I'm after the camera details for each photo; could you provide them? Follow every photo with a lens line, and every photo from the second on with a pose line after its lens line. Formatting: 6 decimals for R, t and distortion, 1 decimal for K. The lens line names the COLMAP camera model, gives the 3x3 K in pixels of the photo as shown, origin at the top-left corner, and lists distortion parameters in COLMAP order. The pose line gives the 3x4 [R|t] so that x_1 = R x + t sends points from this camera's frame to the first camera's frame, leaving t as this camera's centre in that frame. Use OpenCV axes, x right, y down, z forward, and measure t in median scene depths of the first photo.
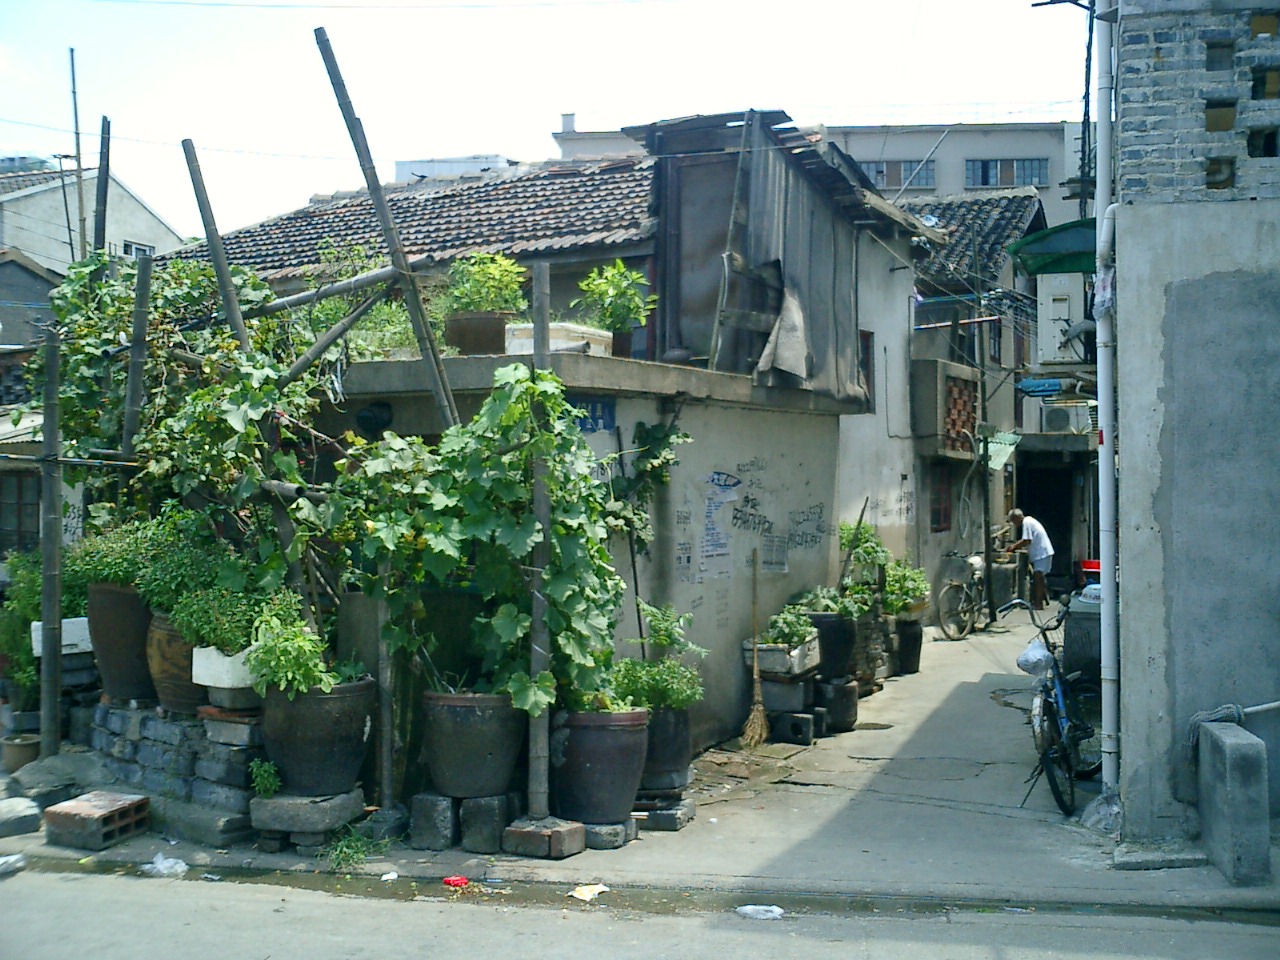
lens RADIAL K [[1430.7, 0, 640.0], [0, 1430.7, 480.0], [0, 0, 1]] dist [-0.019984, 0.032403]
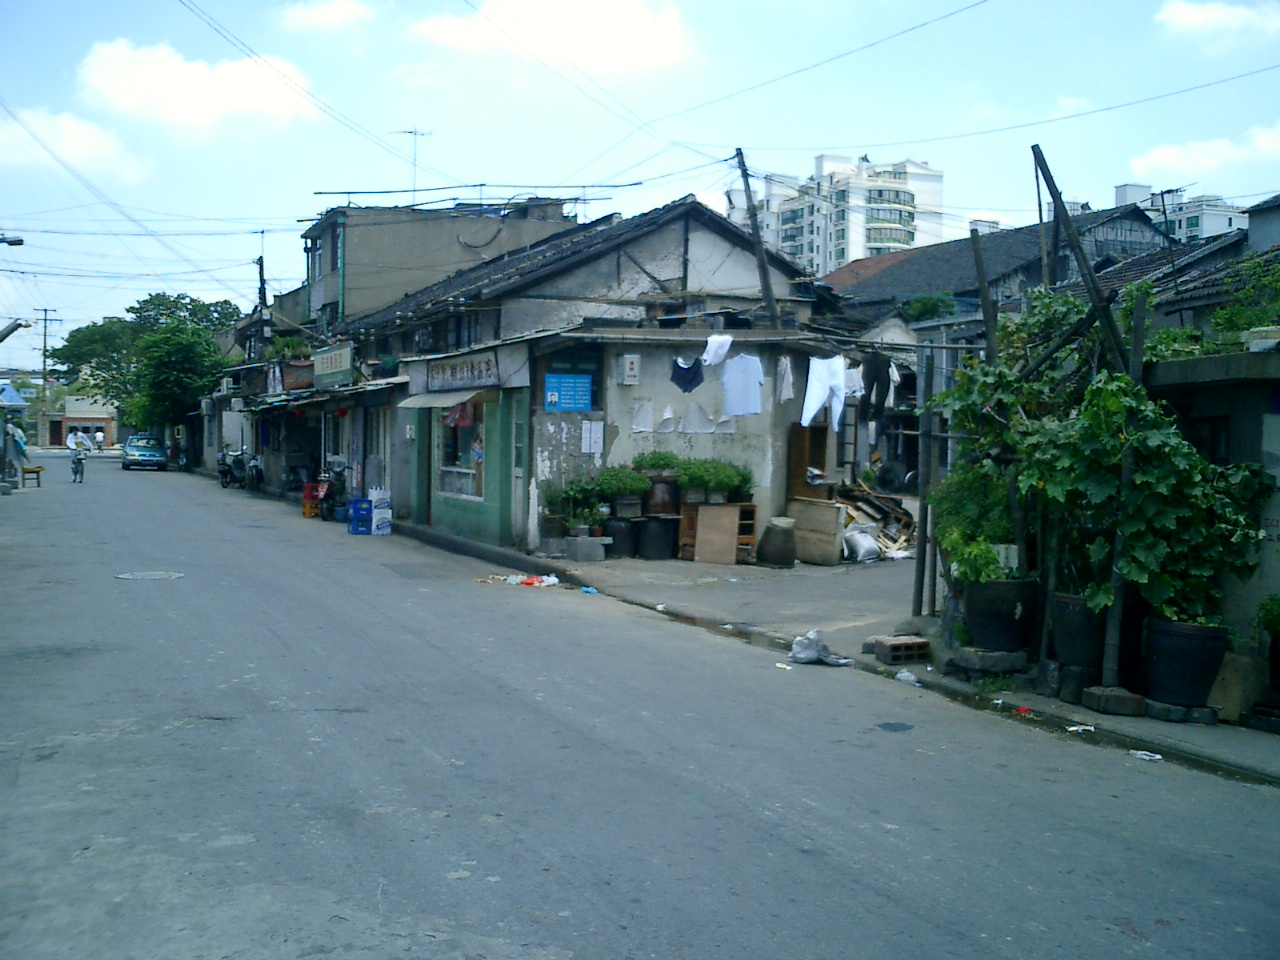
lens RADIAL K [[1430.7, 0, 640.0], [0, 1430.7, 480.0], [0, 0, 1]] dist [-0.019984, 0.032403]
pose [[0.551046, 0.031646, -0.833874, 0.861051], [-0.014892, 0.999494, 0.028090, -0.003018], [0.834342, -0.003061, 0.551239, -0.179113]]
